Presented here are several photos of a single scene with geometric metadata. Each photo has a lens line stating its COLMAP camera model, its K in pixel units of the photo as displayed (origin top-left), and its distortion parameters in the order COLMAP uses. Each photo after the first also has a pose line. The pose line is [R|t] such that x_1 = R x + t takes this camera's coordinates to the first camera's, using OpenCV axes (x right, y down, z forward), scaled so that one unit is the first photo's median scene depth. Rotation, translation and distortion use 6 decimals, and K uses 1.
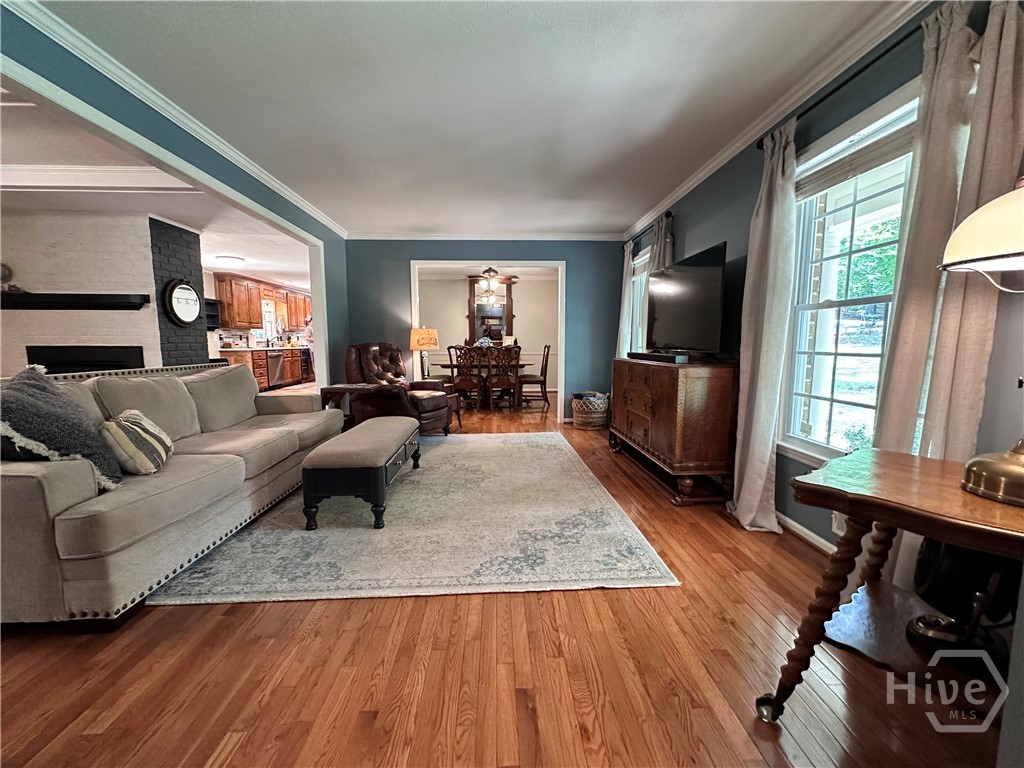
lens RADIAL K [[407.7, 0, 512.1], [0, 407.7, 388.0], [0, 0, 1]] dist [-0.001413, -0.000487]
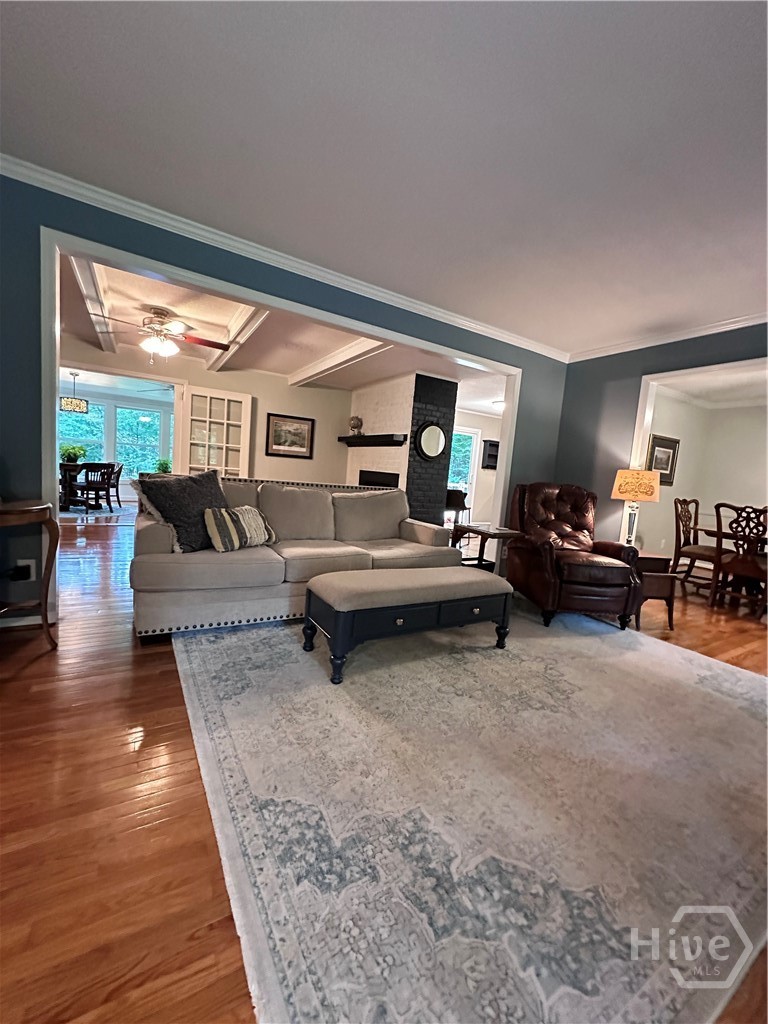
lens RADIAL K [[407.7, 0, 383.2], [0, 407.7, 512.6], [0, 0, 1]] dist [-0.001413, -0.000487]
pose [[0.468375, 0.128225, -0.874176, 0.410625], [-0.179435, 0.982599, 0.047989, -0.061441], [0.865117, 0.134381, 0.483233, 0.618435]]
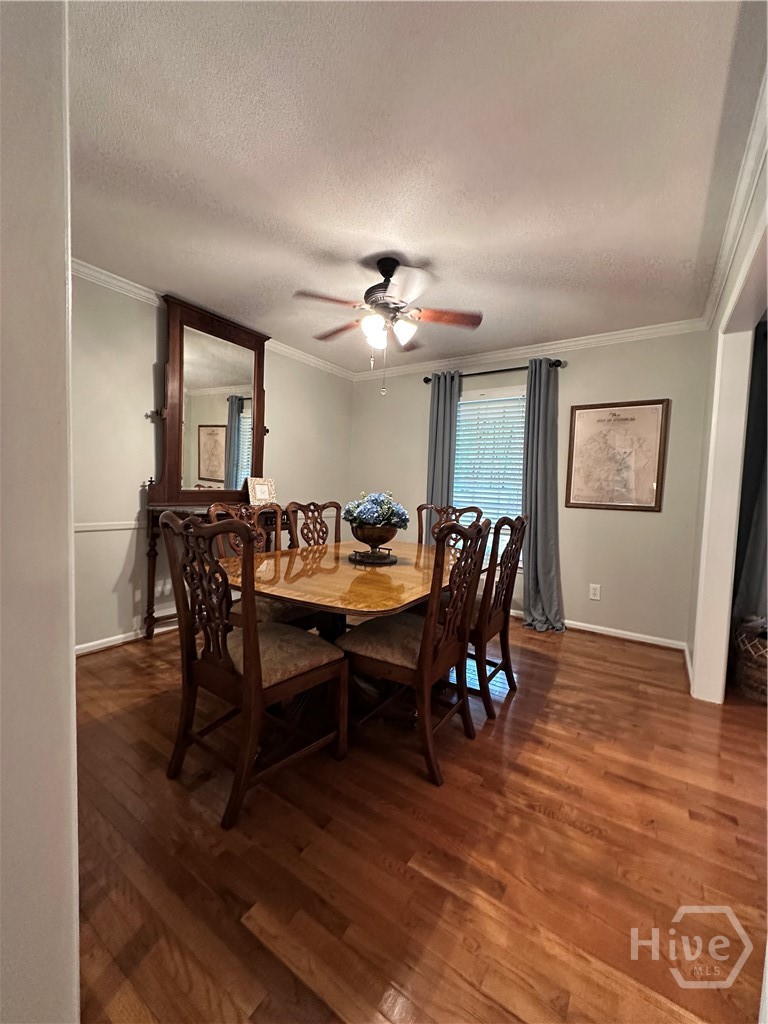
lens RADIAL K [[407.7, 0, 384.9], [0, 407.7, 511.9], [0, 0, 1]] dist [-0.001413, -0.000487]
pose [[0.587185, -0.021214, 0.809175, -1.132610], [0.062873, 0.997832, -0.019465, -0.202146], [-0.807007, 0.062305, 0.587245, 1.753229]]
